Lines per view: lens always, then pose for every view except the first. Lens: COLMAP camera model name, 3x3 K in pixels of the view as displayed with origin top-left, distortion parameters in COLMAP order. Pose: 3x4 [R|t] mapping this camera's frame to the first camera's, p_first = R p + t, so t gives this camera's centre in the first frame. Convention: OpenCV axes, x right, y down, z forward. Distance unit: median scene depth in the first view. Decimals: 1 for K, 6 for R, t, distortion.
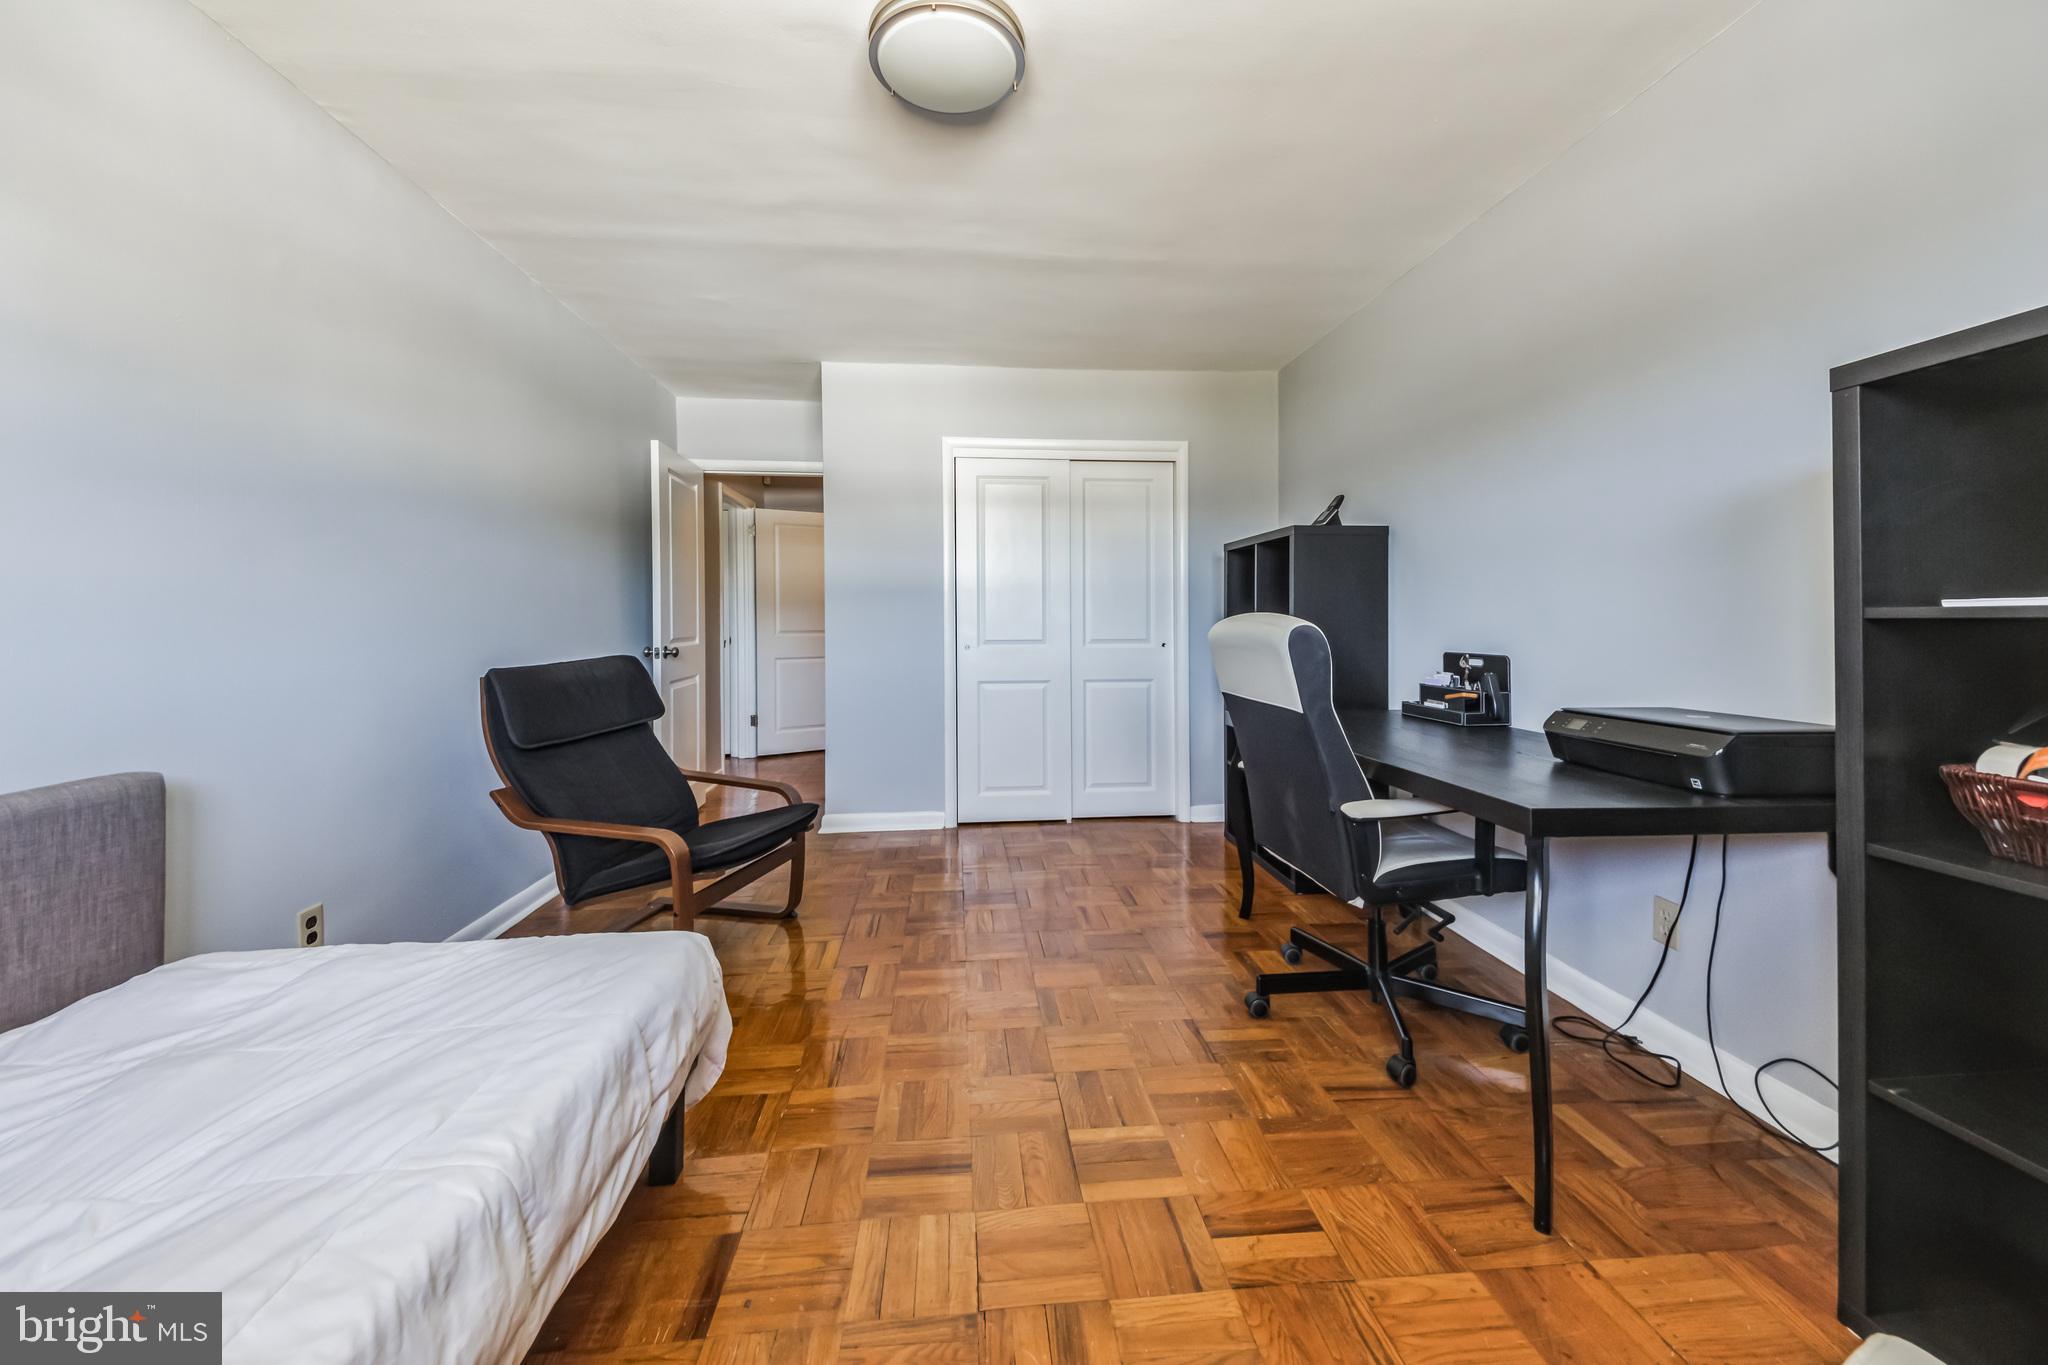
lens RADIAL K [[776.5, 0, 1023.5], [0, 776.5, 629.4], [0, 0, 1]] dist [0.000273, -0.000007]
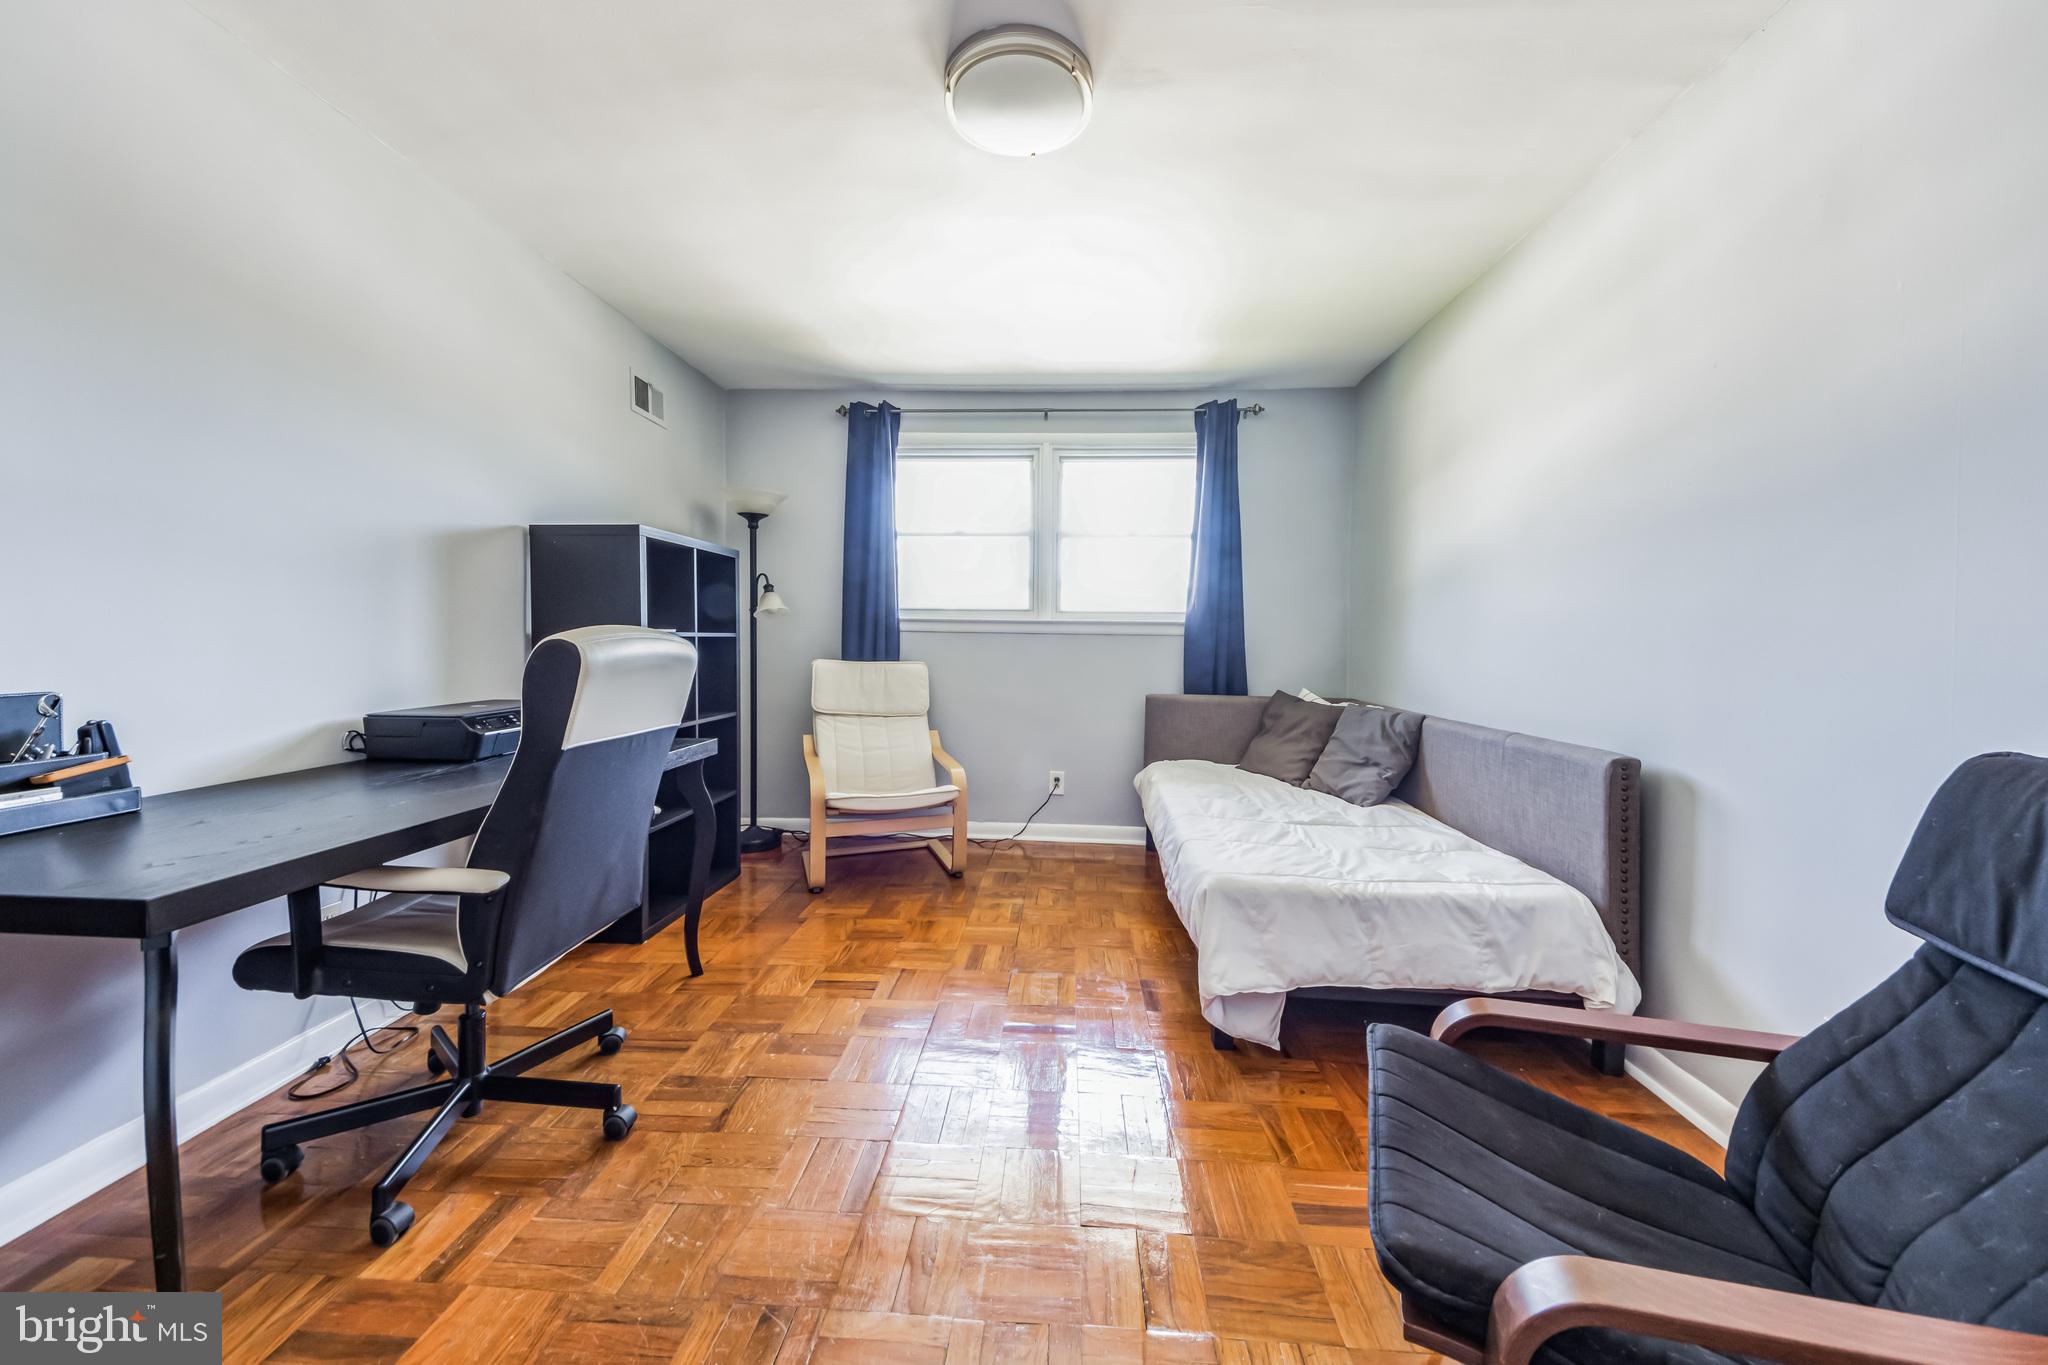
lens RADIAL K [[776.5, 0, 1023.5], [0, 776.5, 629.4], [0, 0, 1]] dist [0.000273, -0.000007]
pose [[-0.989027, -0.005067, 0.147646, -0.268494], [-0.005127, 0.999987, -0.000028, -0.024598], [-0.147644, -0.000785, -0.989040, 2.109245]]
